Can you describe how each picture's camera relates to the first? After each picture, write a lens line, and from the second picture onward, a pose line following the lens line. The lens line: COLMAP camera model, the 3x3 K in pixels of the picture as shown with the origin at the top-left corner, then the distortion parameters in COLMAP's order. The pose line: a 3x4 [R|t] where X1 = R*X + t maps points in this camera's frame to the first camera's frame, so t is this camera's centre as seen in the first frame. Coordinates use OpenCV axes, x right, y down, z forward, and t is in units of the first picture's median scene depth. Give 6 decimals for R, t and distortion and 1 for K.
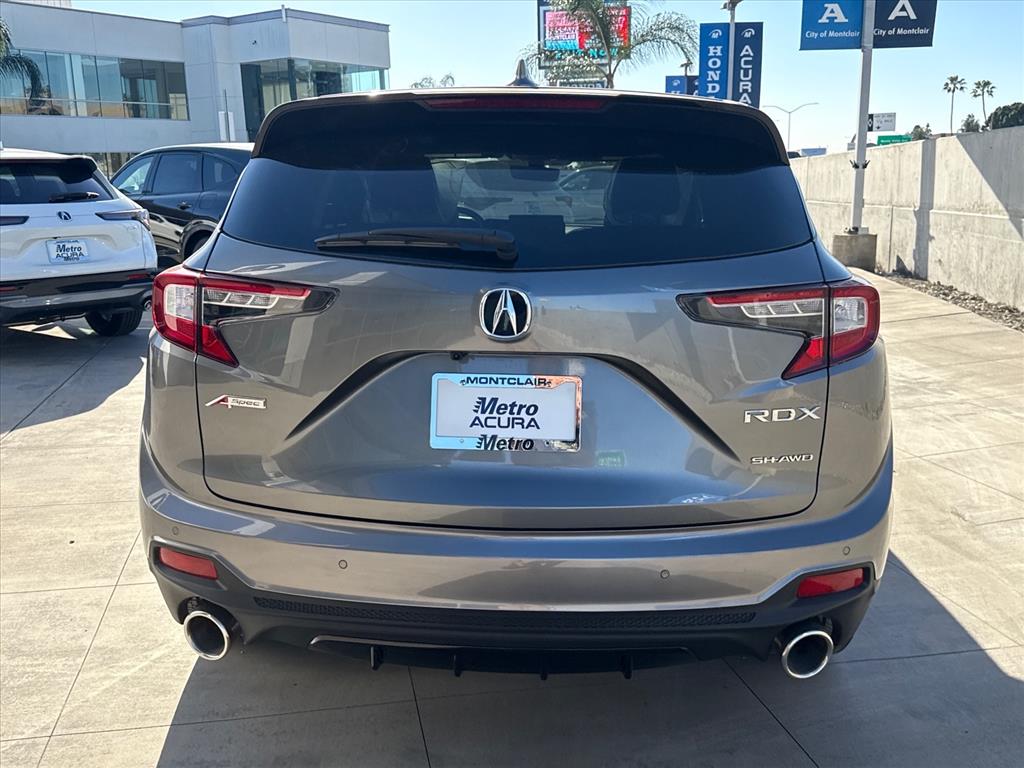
lens RADIAL K [[963.4, 0, 512.0], [0, 963.4, 384.0], [0, 0, 1]] dist [0.144534, -0.284671]
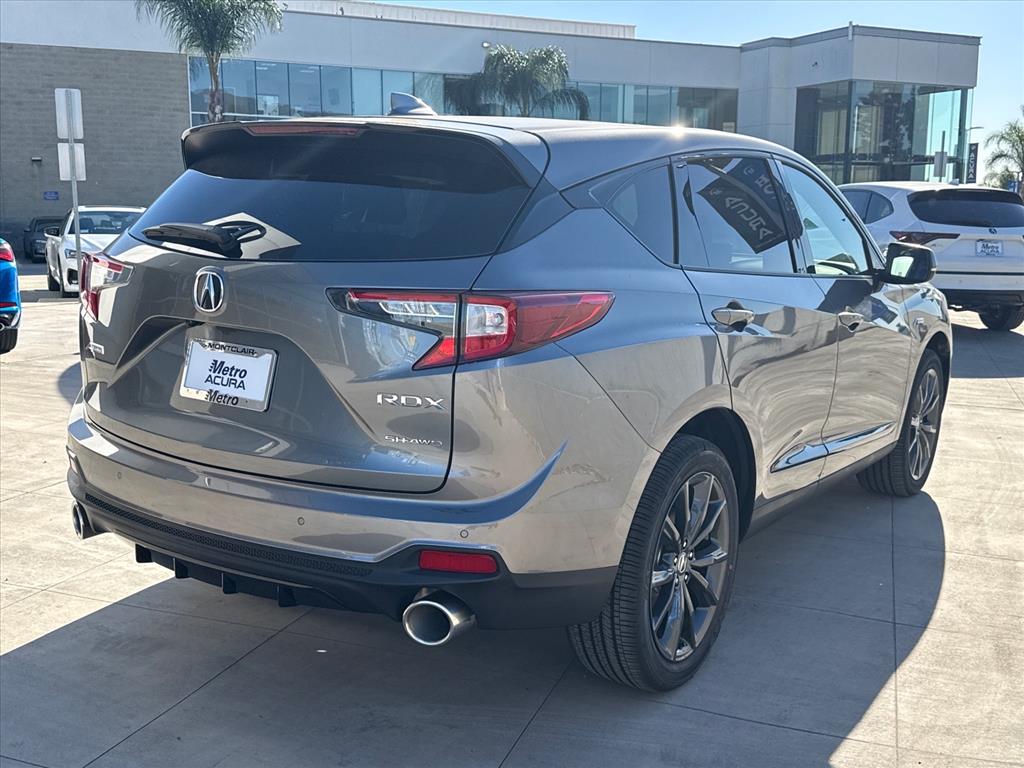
lens RADIAL K [[1084.4, 0, 512.0], [0, 1084.4, 384.0], [0, 0, 1]] dist [0.198485, -0.498472]
pose [[0.859408, 0.105135, -0.500364, 0.730699], [-0.131699, 0.991127, -0.017948, 0.013933], [0.494037, 0.081322, 0.865629, -0.034568]]
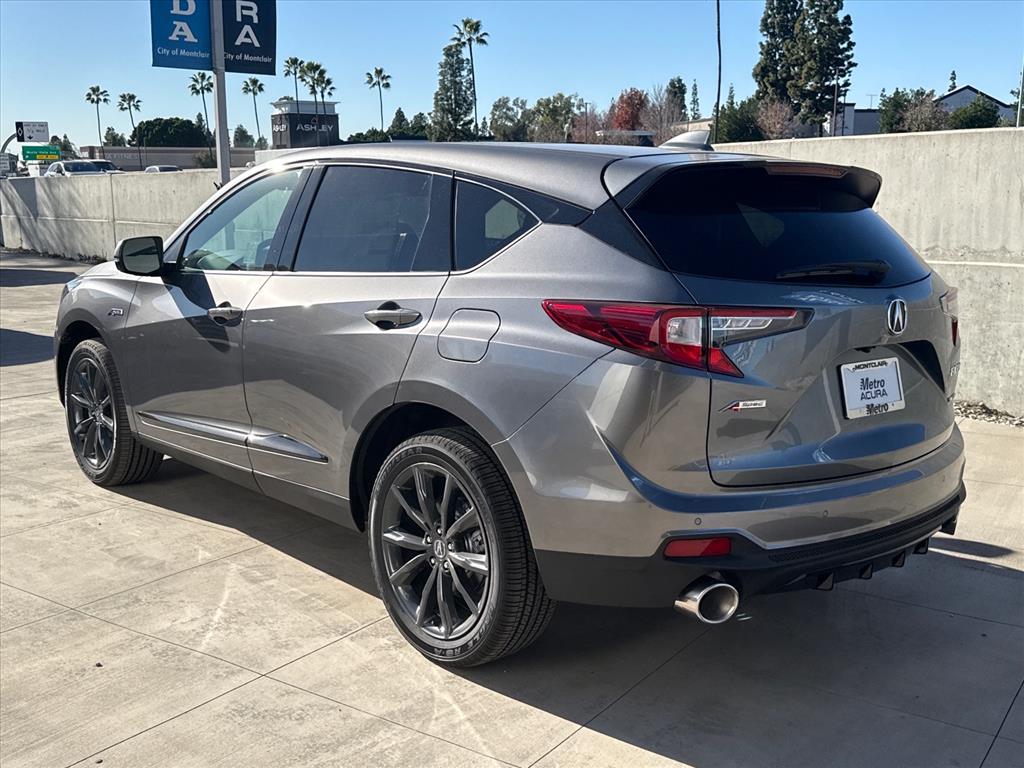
lens RADIAL K [[1048.0, 0, 512.0], [0, 1048.0, 384.0], [0, 0, 1]] dist [0.067064, -0.008934]
pose [[0.727508, -0.114201, 0.676528, -1.039889], [0.133961, 0.990715, 0.023182, -0.059447], [-0.672894, 0.073764, 0.736052, 0.146240]]
